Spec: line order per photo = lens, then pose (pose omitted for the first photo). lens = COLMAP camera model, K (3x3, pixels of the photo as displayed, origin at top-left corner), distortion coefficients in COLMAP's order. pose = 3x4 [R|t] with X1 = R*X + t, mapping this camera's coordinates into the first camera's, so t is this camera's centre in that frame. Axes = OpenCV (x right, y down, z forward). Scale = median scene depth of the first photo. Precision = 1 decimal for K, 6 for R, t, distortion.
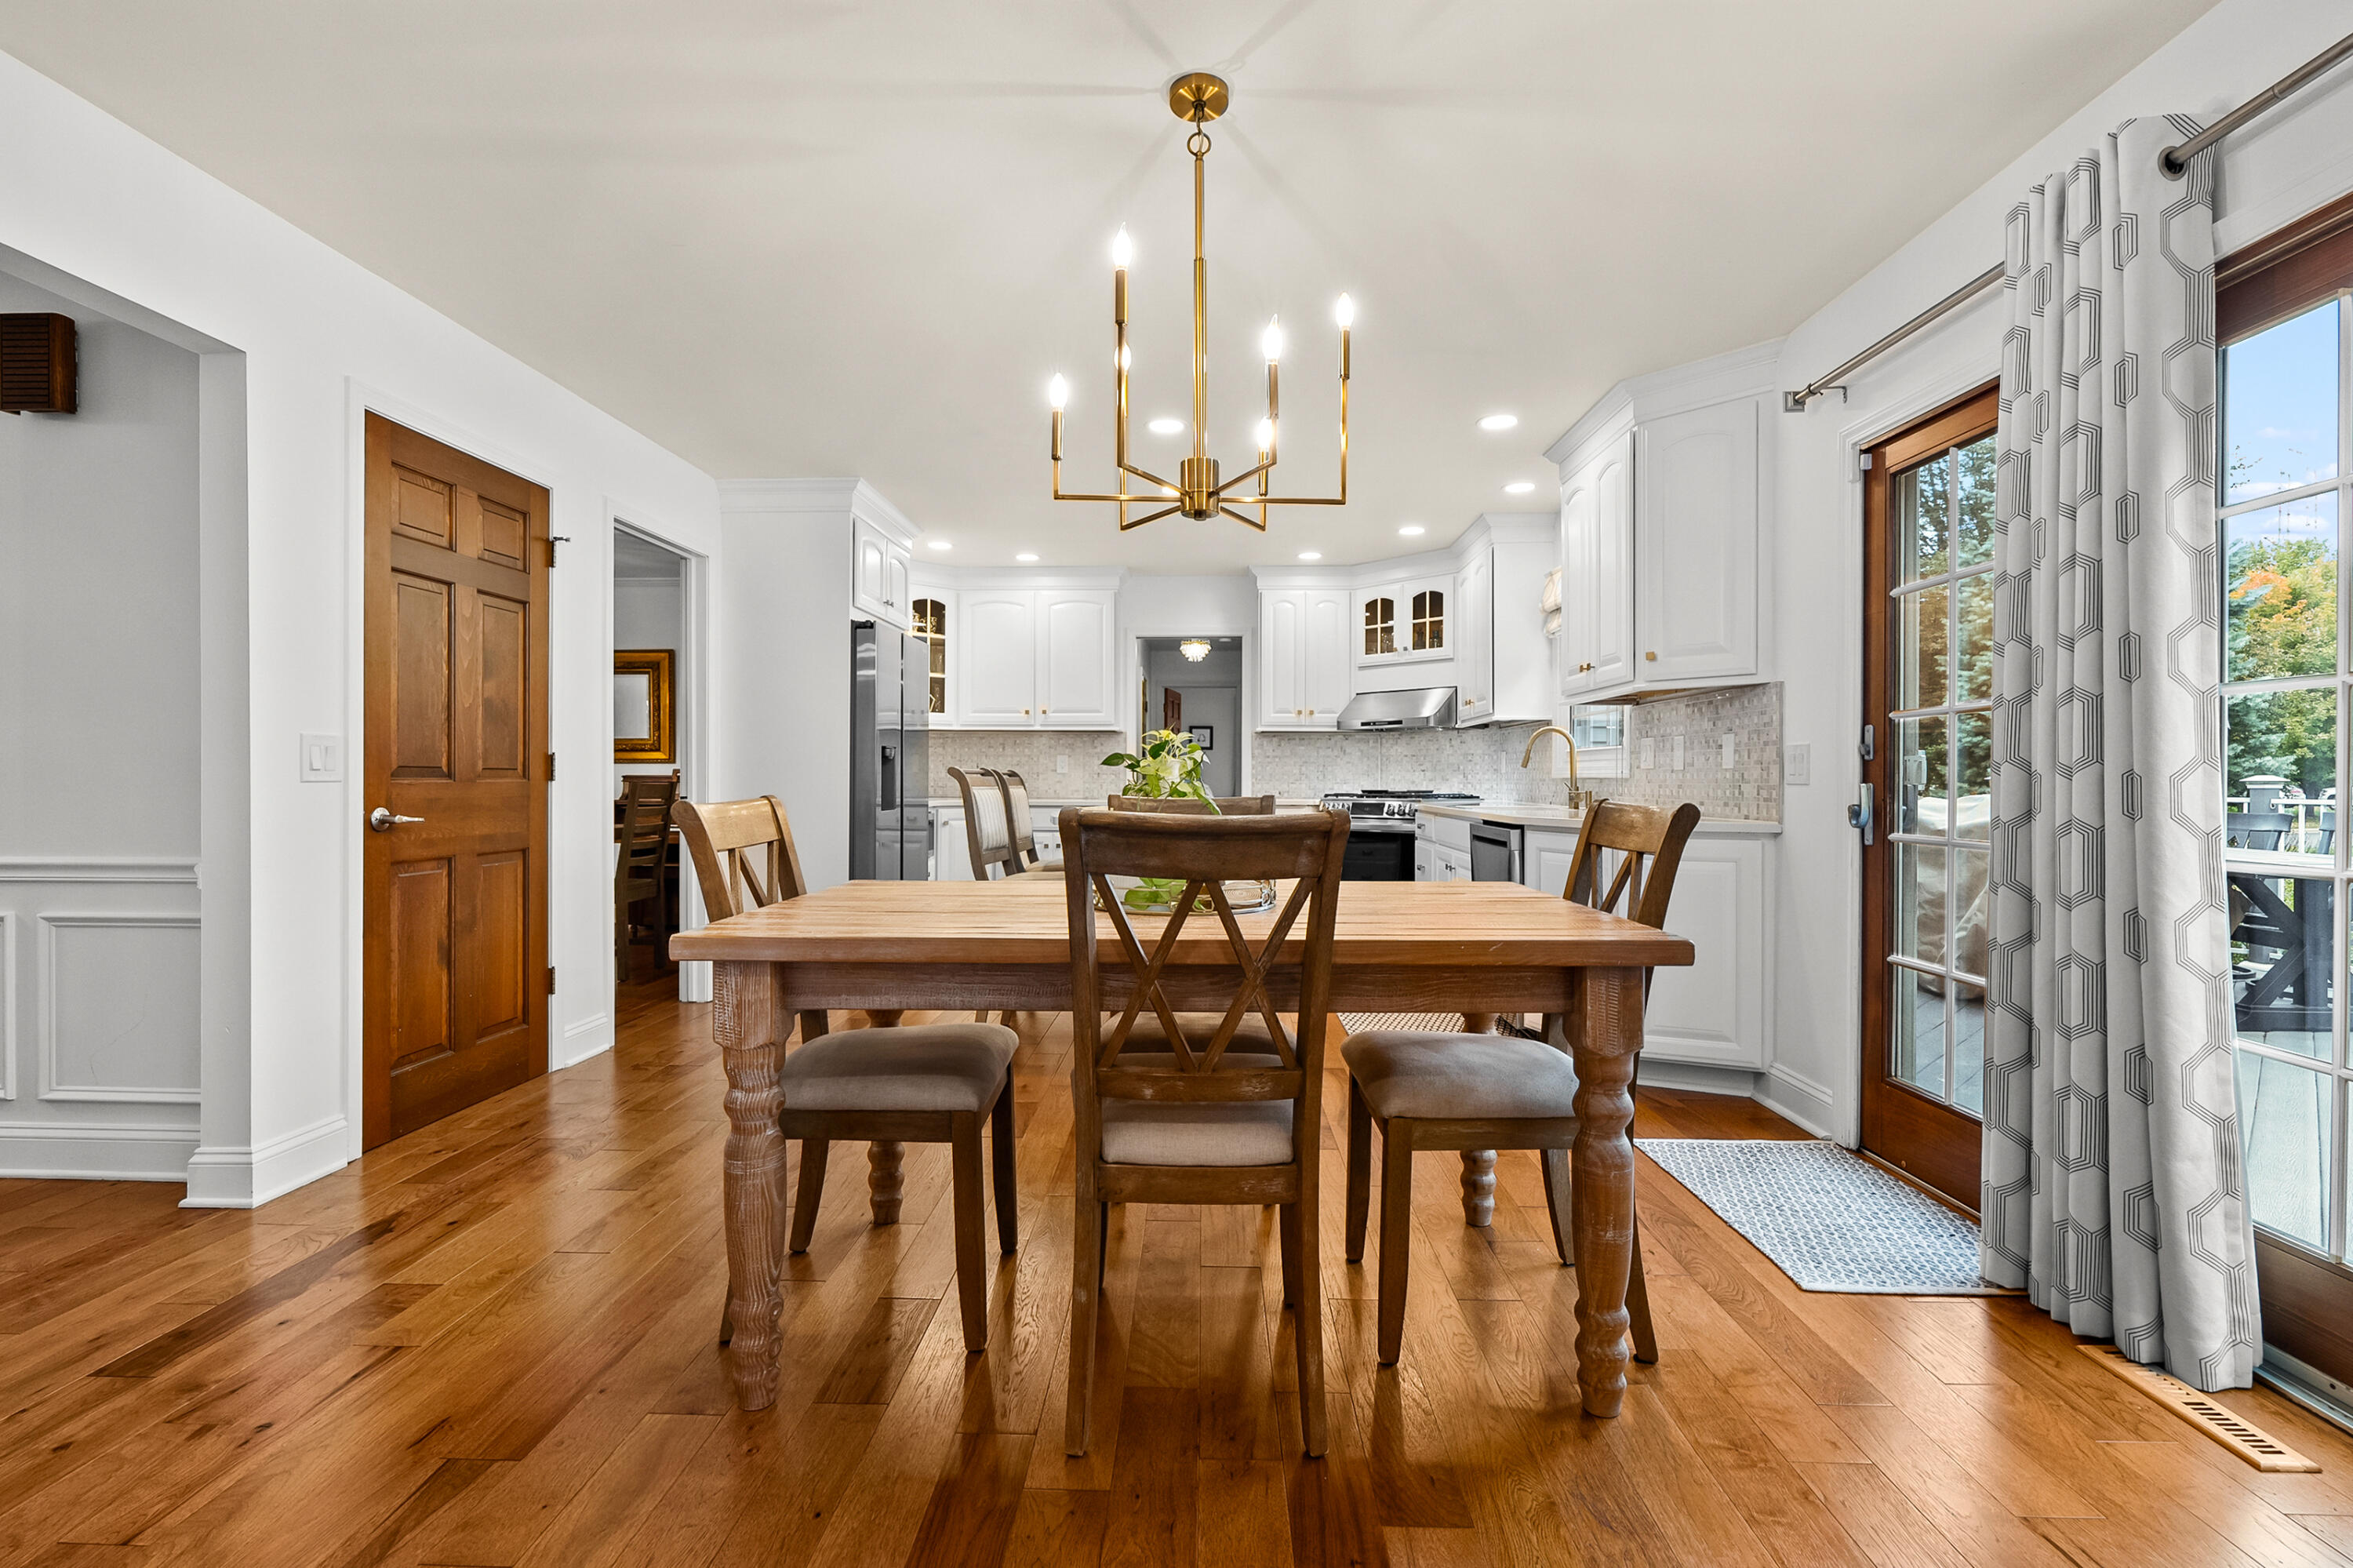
lens RADIAL K [[1084.1, 0, 1175.2], [0, 1084.1, 775.3], [0, 0, 1]] dist [-0.007651, 0.002544]
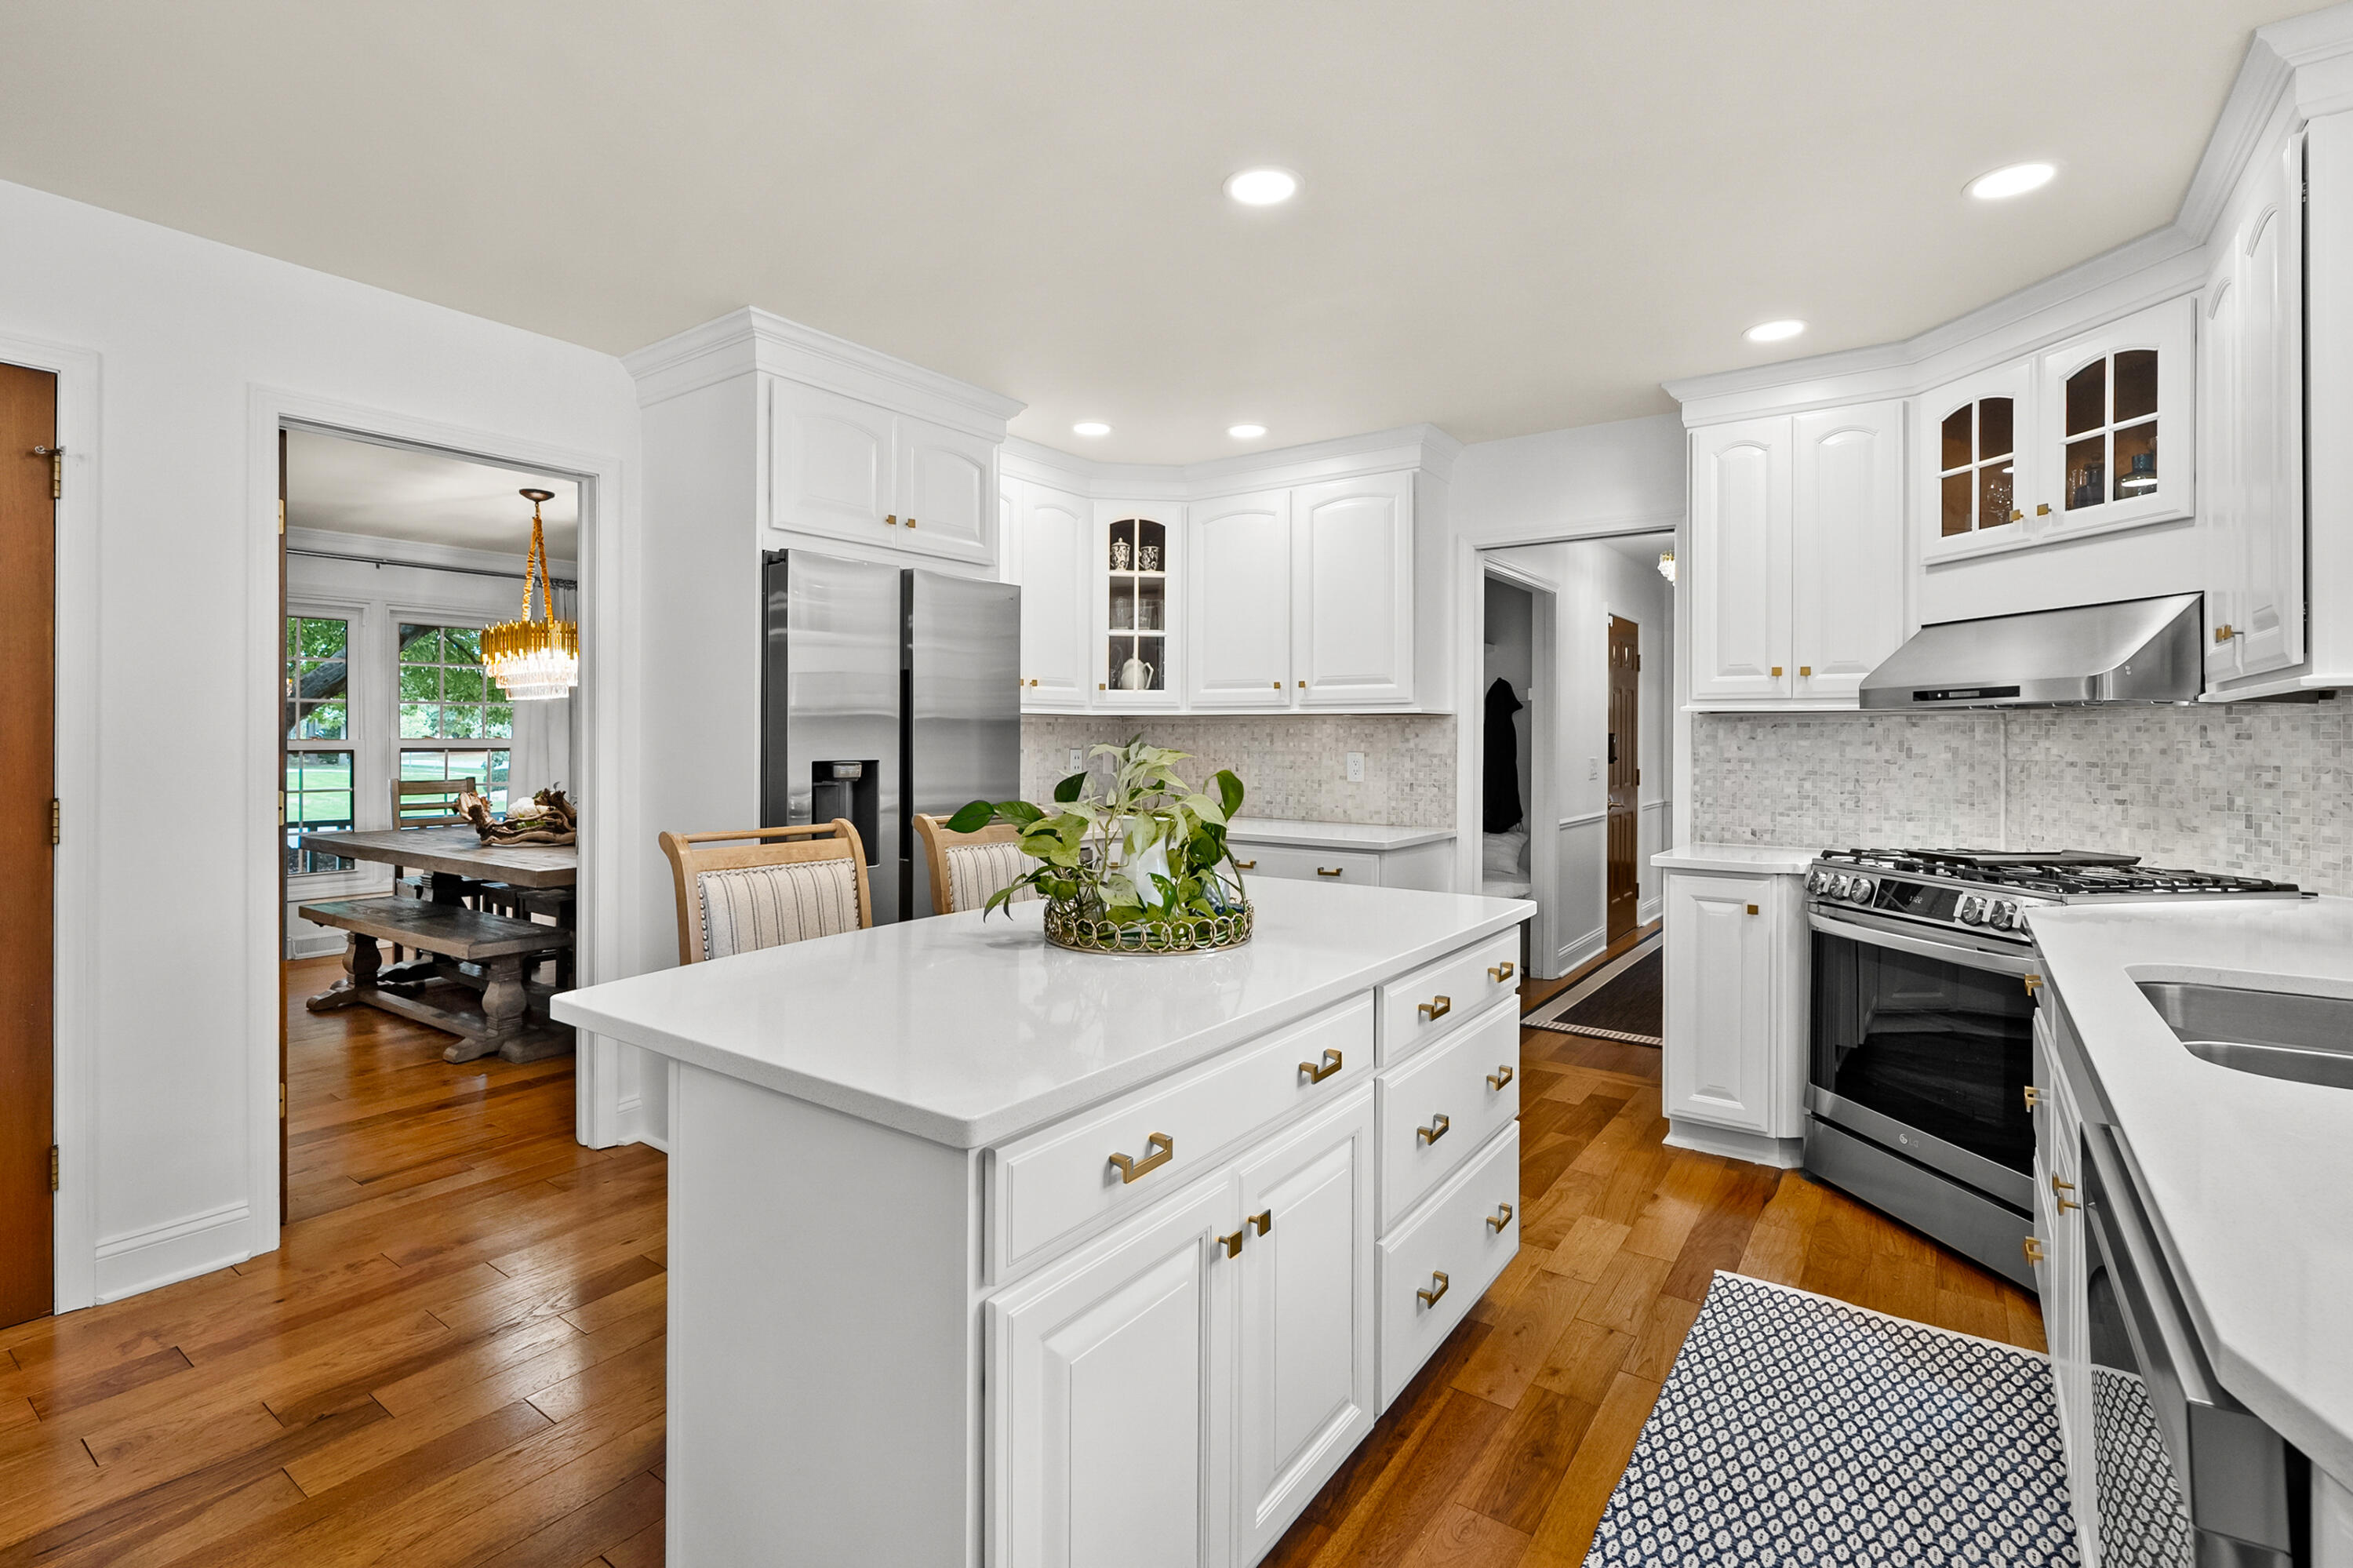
lens RADIAL K [[1084.1, 0, 1168.2], [0, 1084.1, 732.4], [0, 0, 1]] dist [-0.007651, 0.002544]
pose [[0.833192, -0.001683, -0.552981, 0.162409], [0.000185, 0.999996, -0.002765, -0.031585], [0.552984, 0.002201, 0.833189, 0.477043]]
